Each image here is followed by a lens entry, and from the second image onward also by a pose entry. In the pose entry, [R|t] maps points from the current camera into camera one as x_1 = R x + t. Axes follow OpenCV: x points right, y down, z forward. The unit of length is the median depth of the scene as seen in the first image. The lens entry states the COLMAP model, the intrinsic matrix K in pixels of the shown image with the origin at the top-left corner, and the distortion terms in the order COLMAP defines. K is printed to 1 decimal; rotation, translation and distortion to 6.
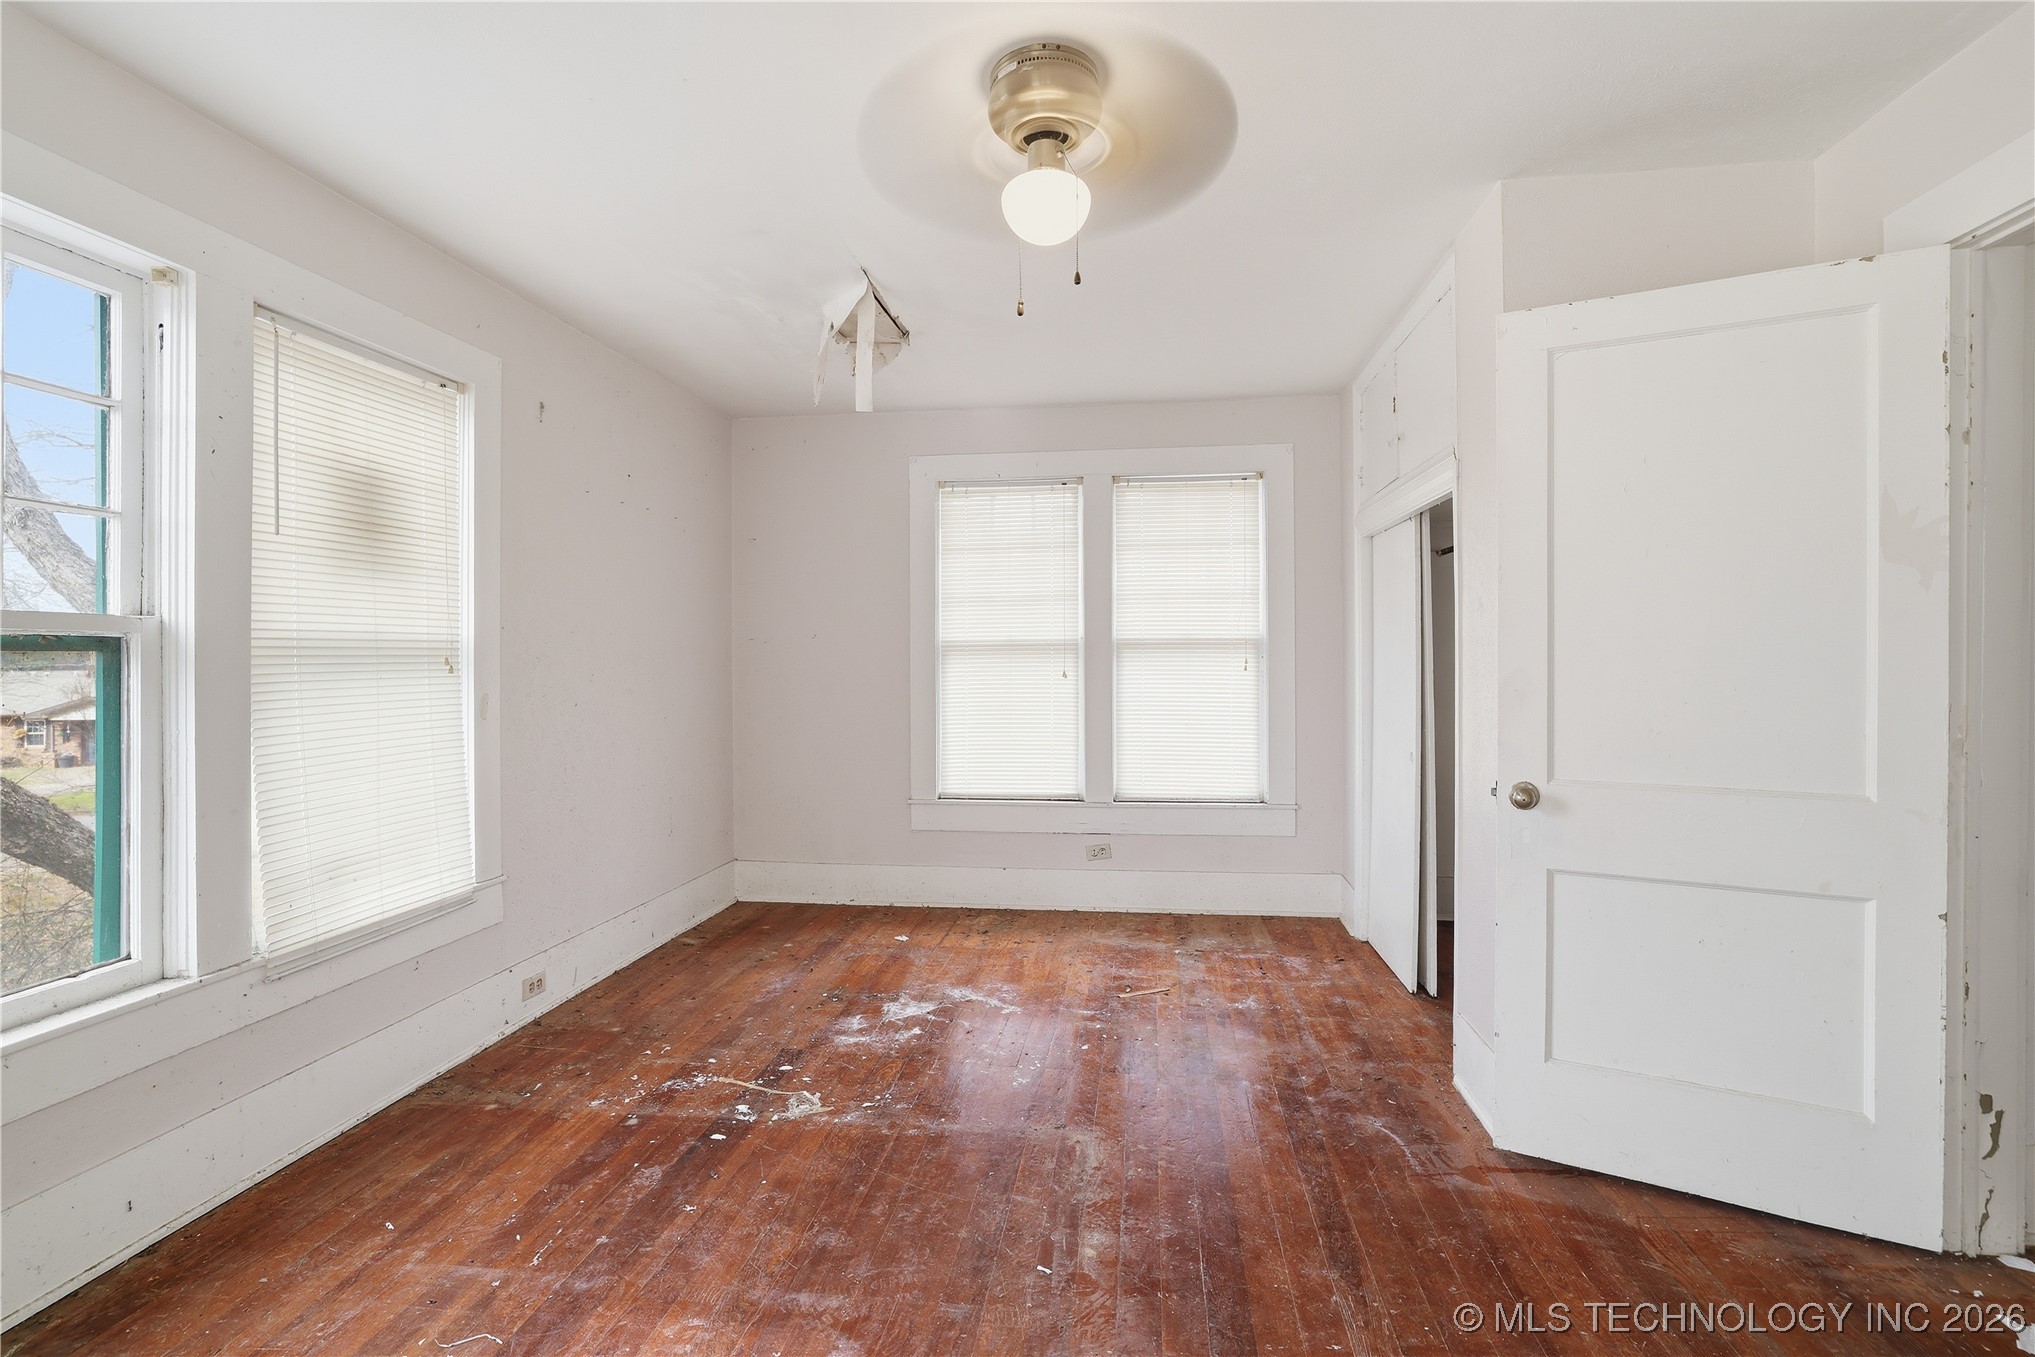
lens RADIAL K [[935.7, 0, 1010.1], [0, 935.7, 660.6], [0, 0, 1]] dist [-0.027020, 0.013529]
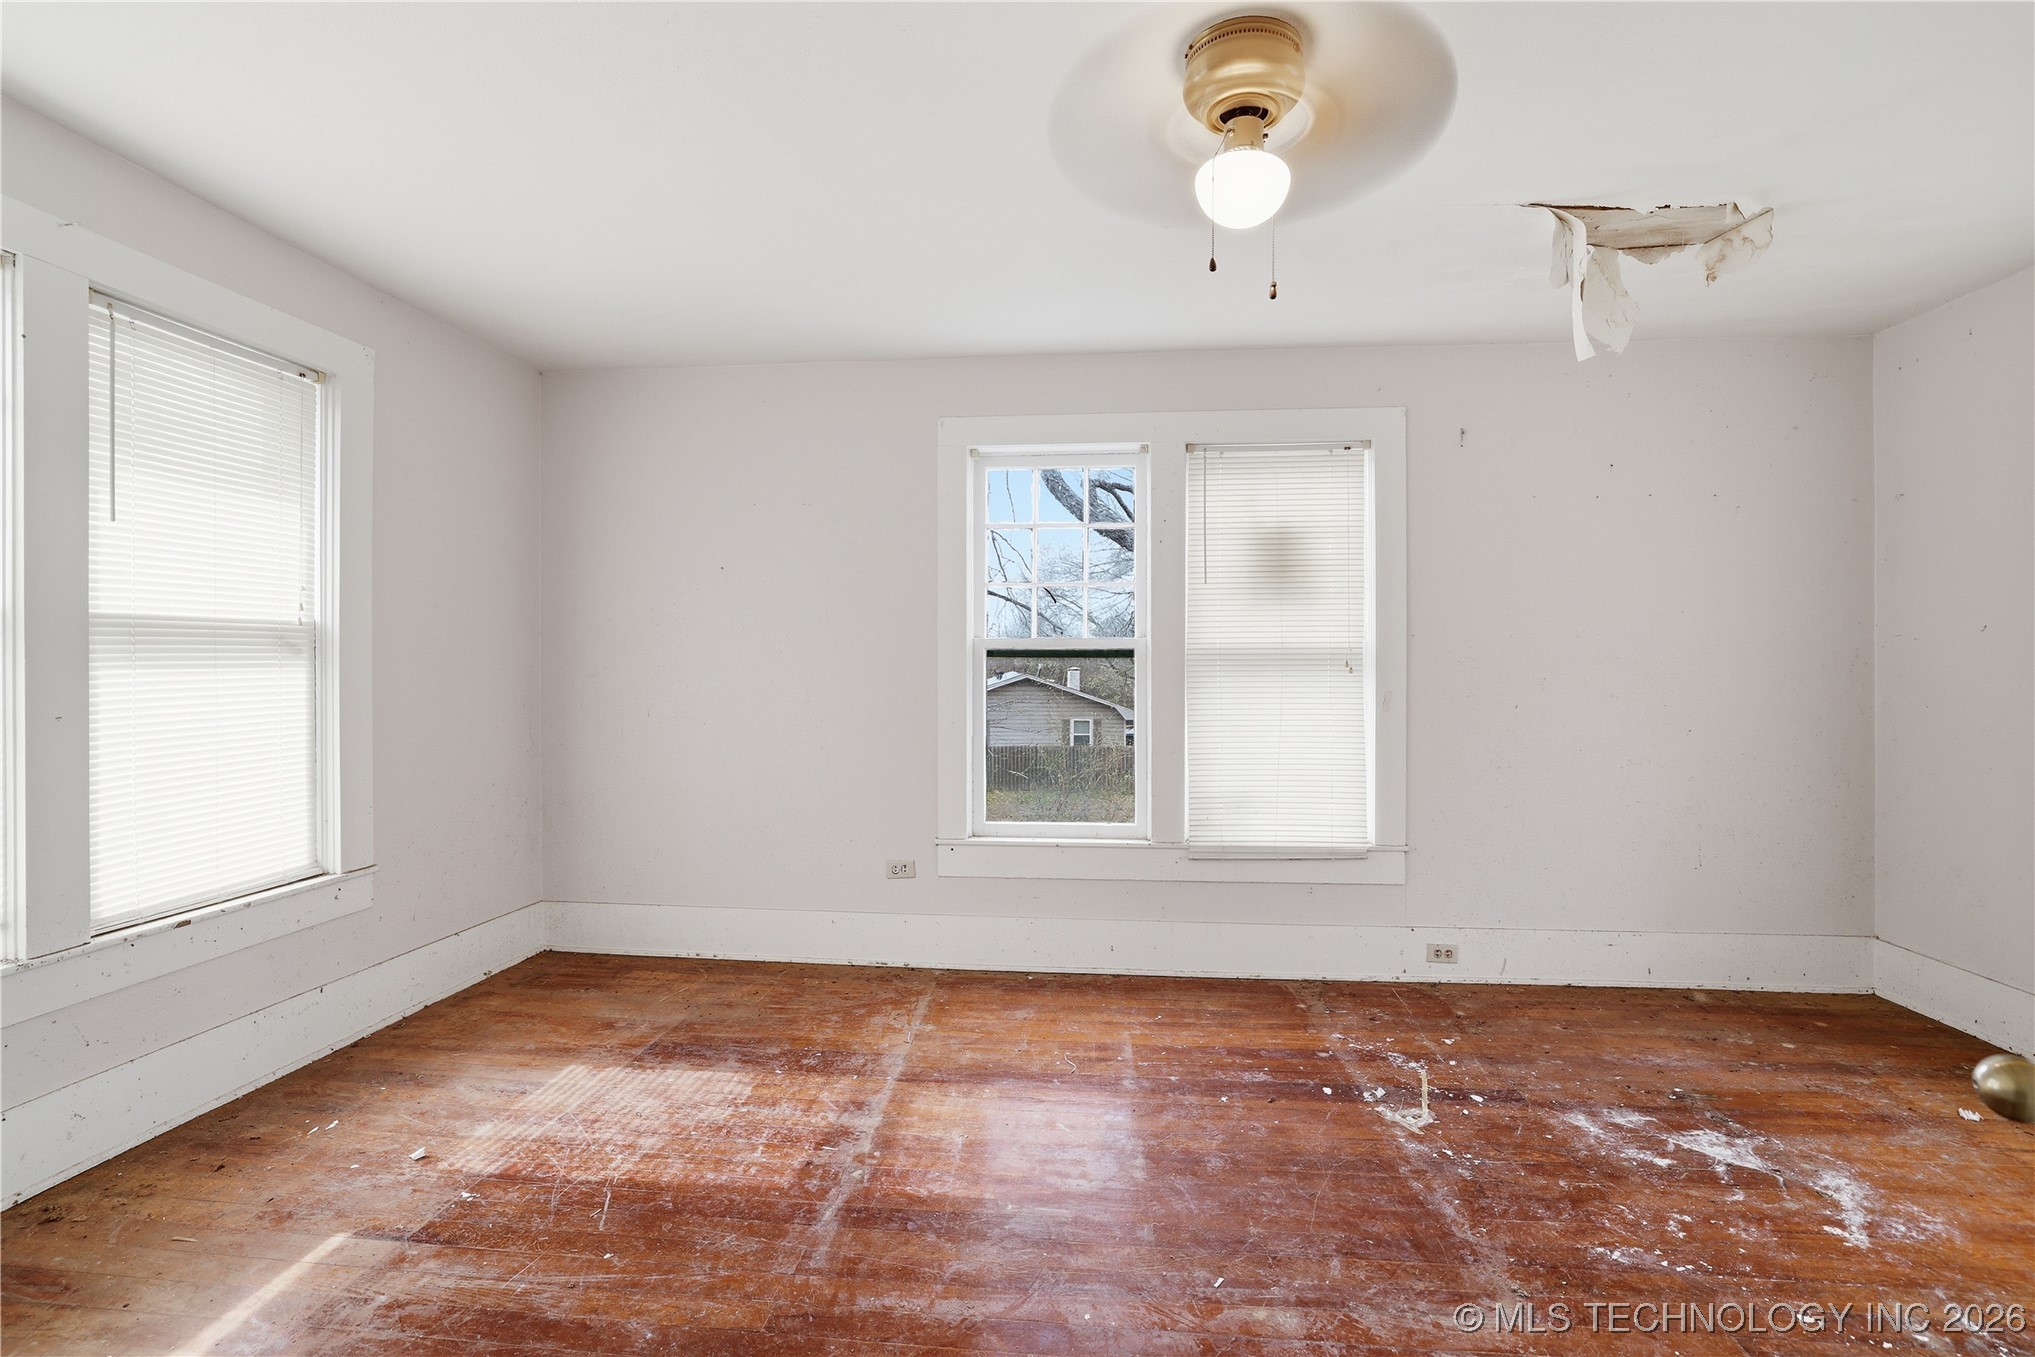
lens RADIAL K [[935.7, 0, 1012.2], [0, 935.7, 670.1], [0, 0, 1]] dist [-0.027020, 0.013529]
pose [[0.040900, 0.005743, -0.999147, 0.675417], [-0.002221, 0.999982, 0.005657, 0.002900], [0.999161, 0.001988, 0.040912, 0.498512]]
